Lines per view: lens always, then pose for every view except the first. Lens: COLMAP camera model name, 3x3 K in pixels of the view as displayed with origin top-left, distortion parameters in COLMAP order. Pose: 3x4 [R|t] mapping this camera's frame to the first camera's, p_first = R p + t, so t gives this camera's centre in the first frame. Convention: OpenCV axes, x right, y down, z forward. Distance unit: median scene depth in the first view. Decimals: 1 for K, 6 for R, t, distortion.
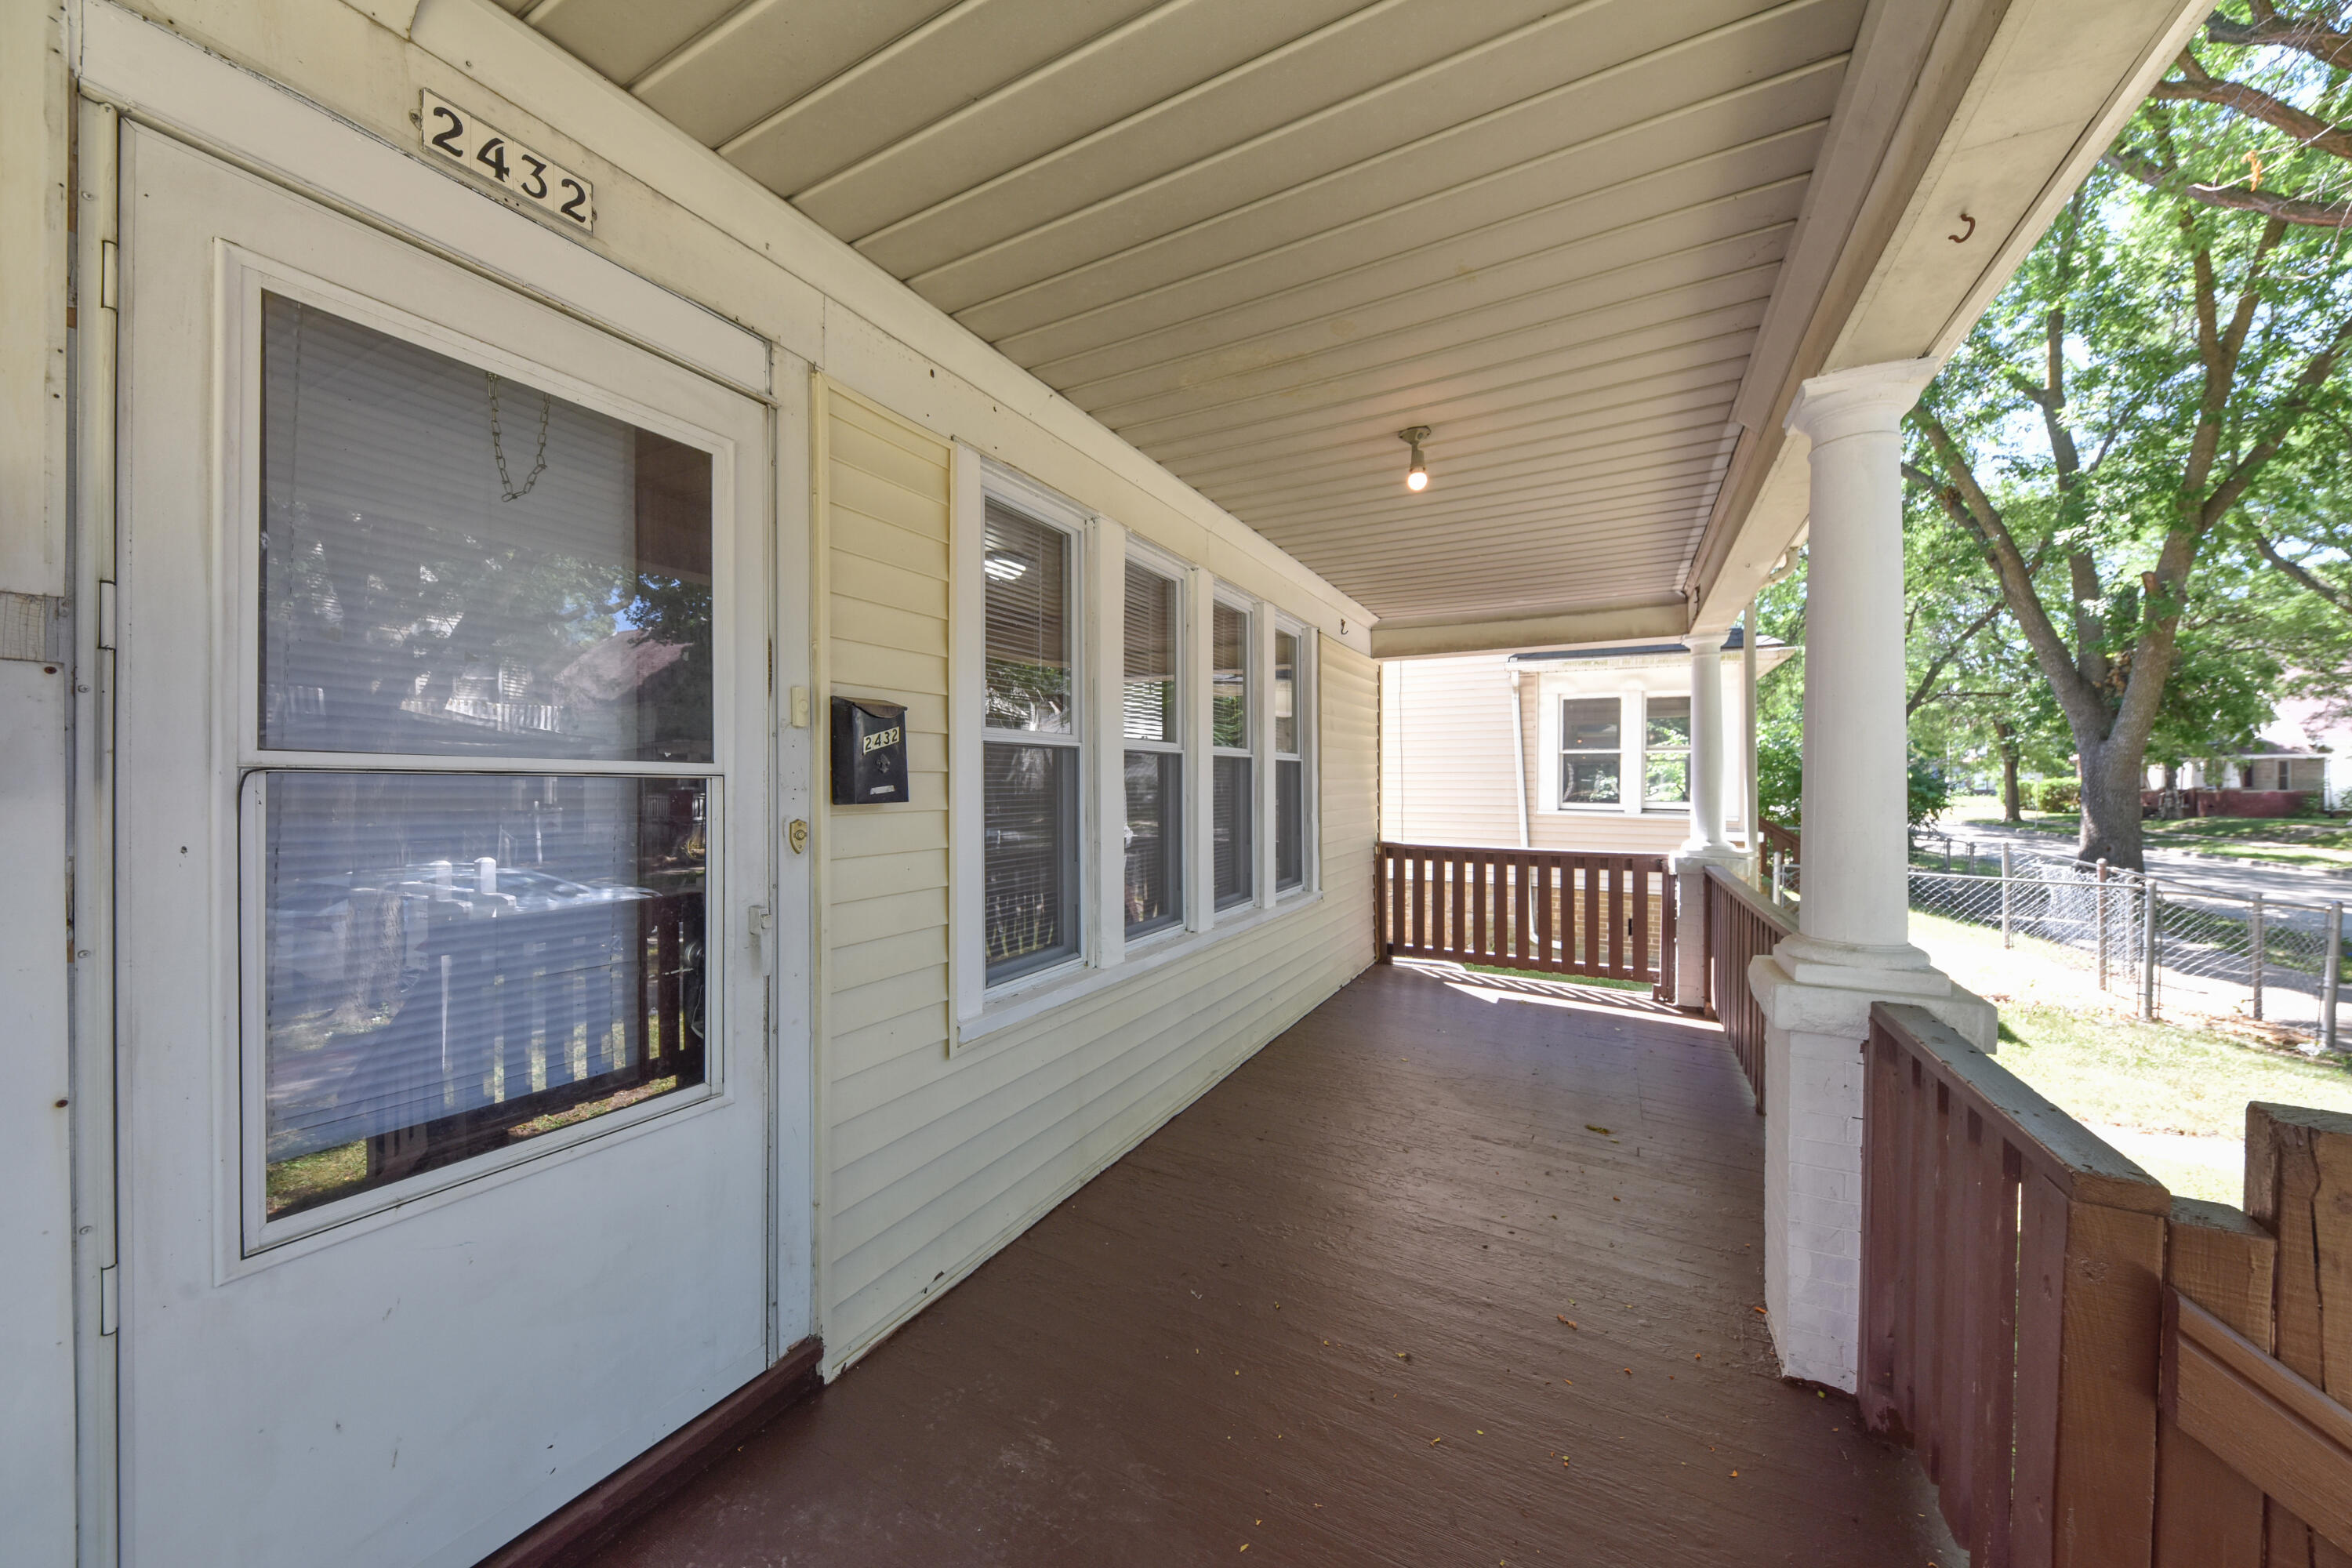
lens RADIAL K [[810.2, 0, 1175.1], [0, 810.2, 790.3], [0, 0, 1]] dist [0.000707, 0.000007]
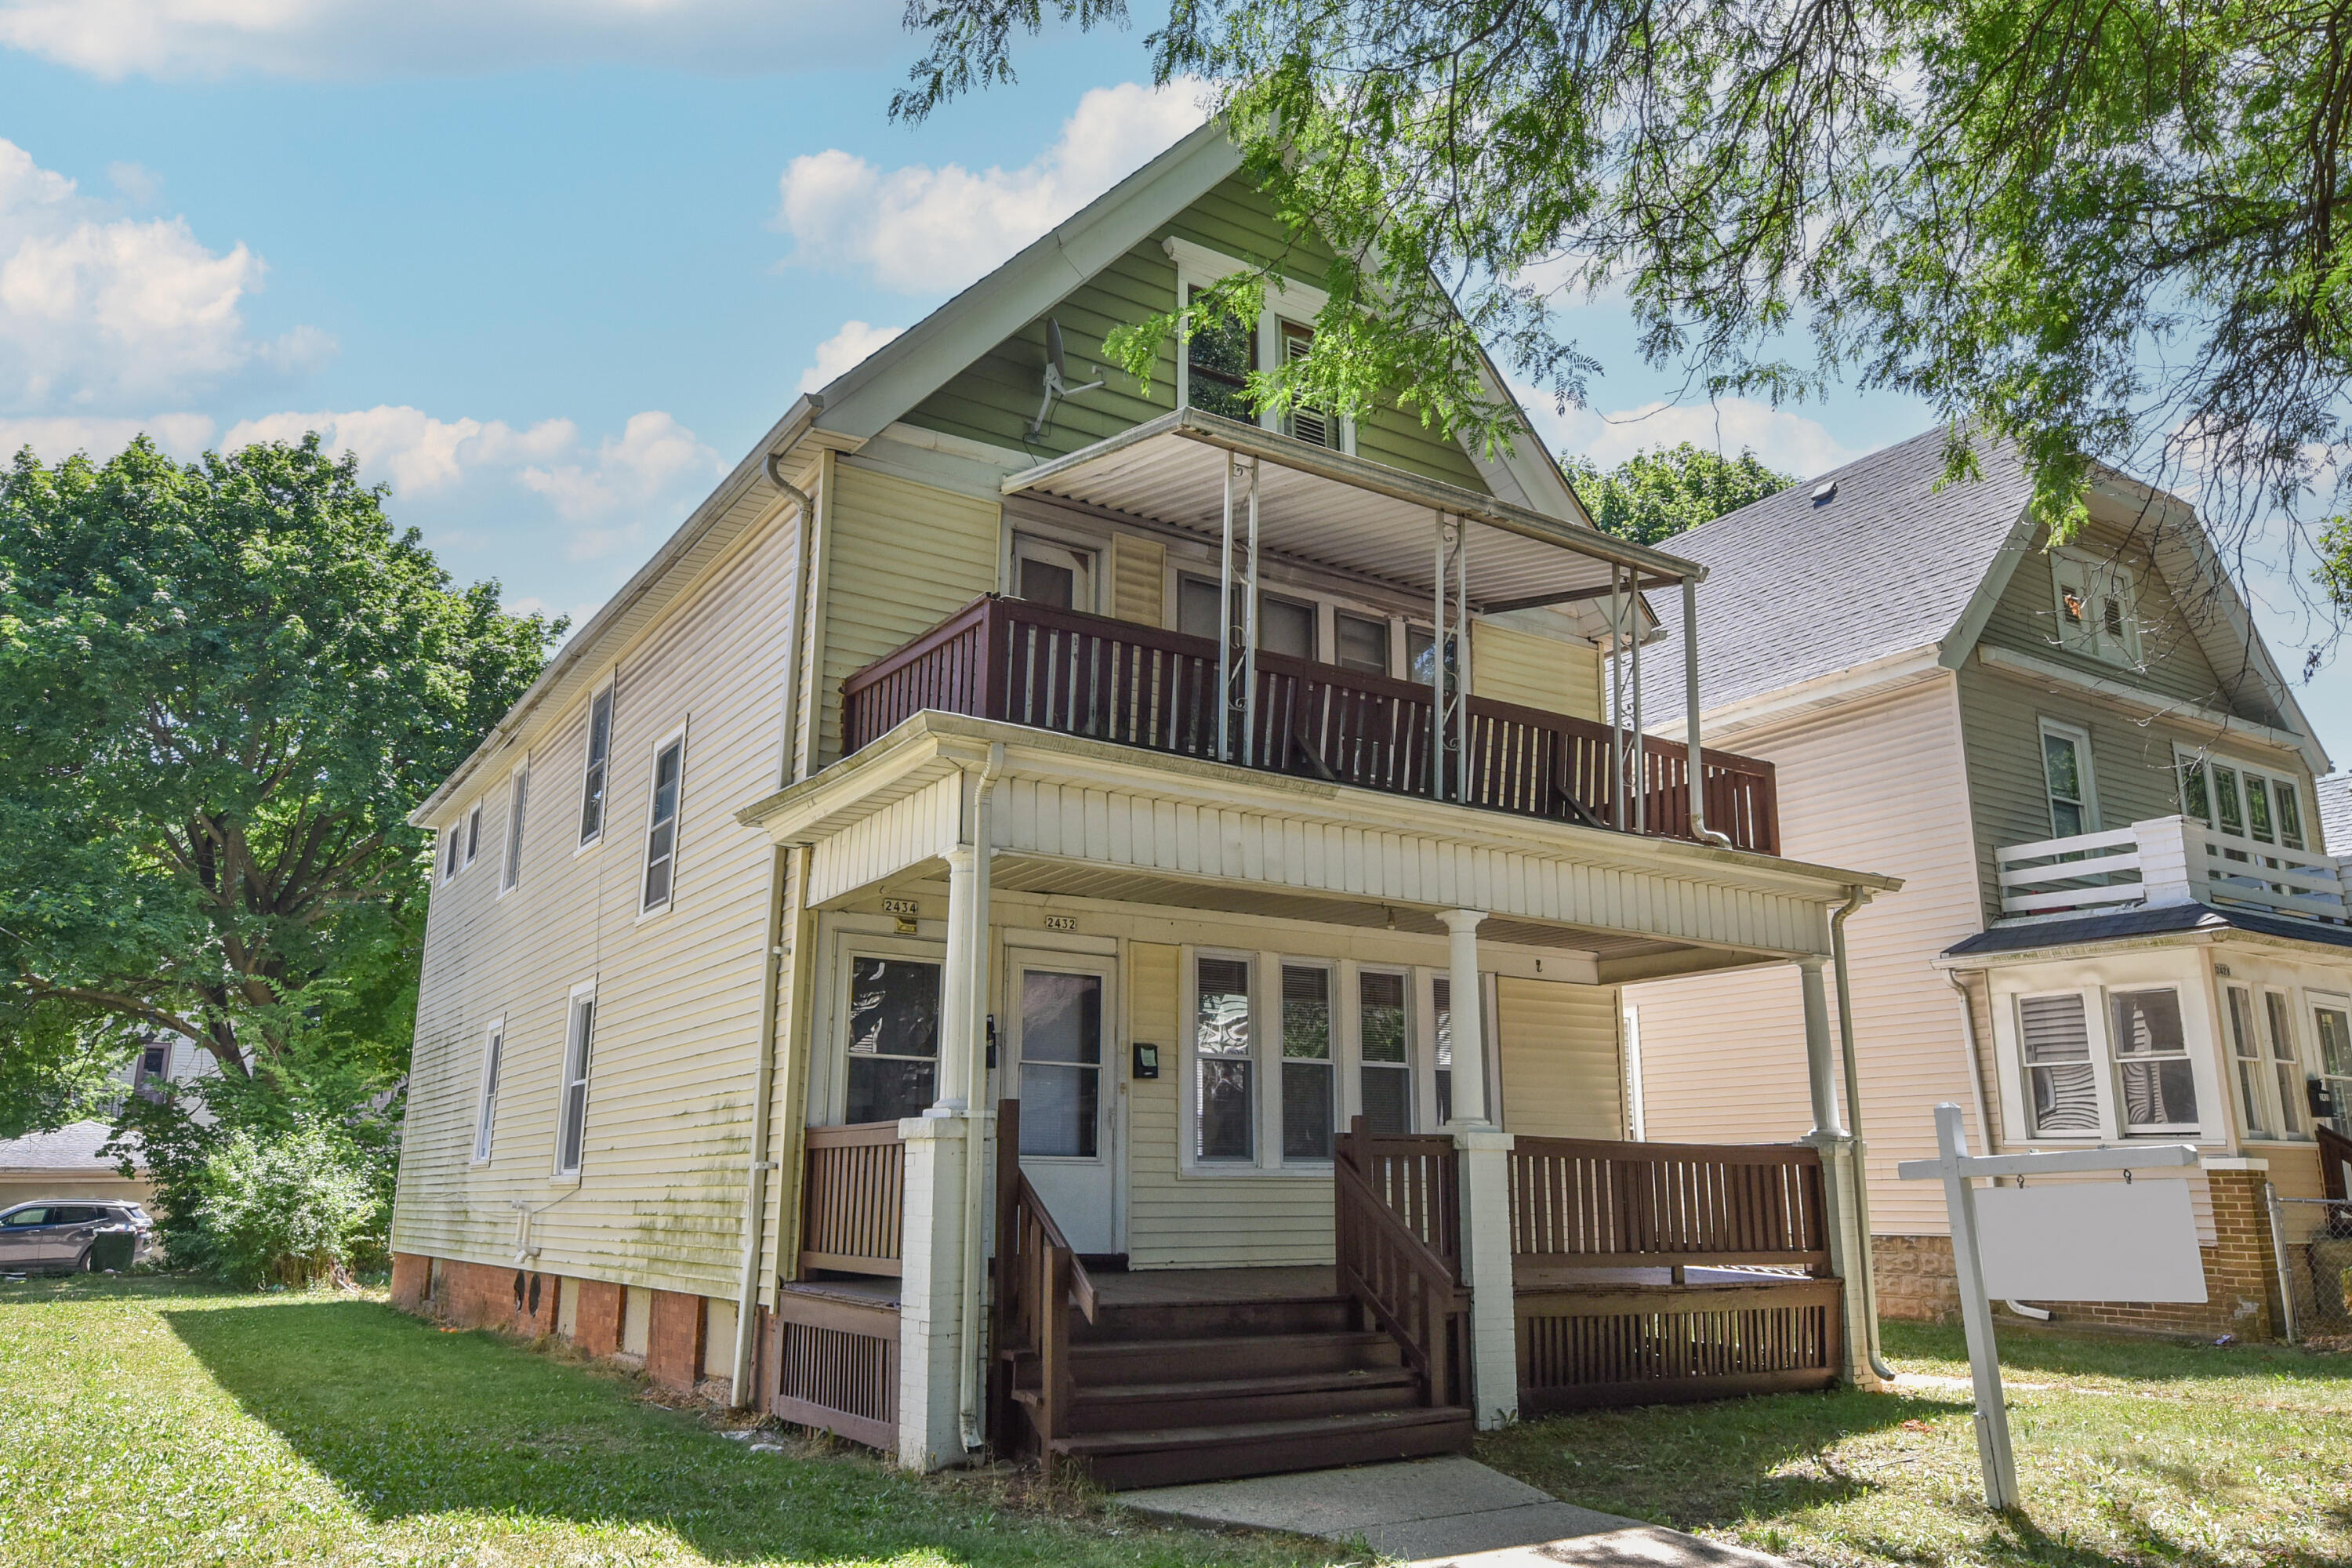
lens RADIAL K [[1683.2, 0, 1181.9], [0, 1683.2, 777.7], [0, 0, 1]] dist [0.006900, 0.006456]
pose [[0.880836, -0.114109, -0.459465, 2.767183], [-0.004042, 0.968670, -0.248320, 0.489656], [0.473405, 0.220586, 0.852777, -4.555956]]
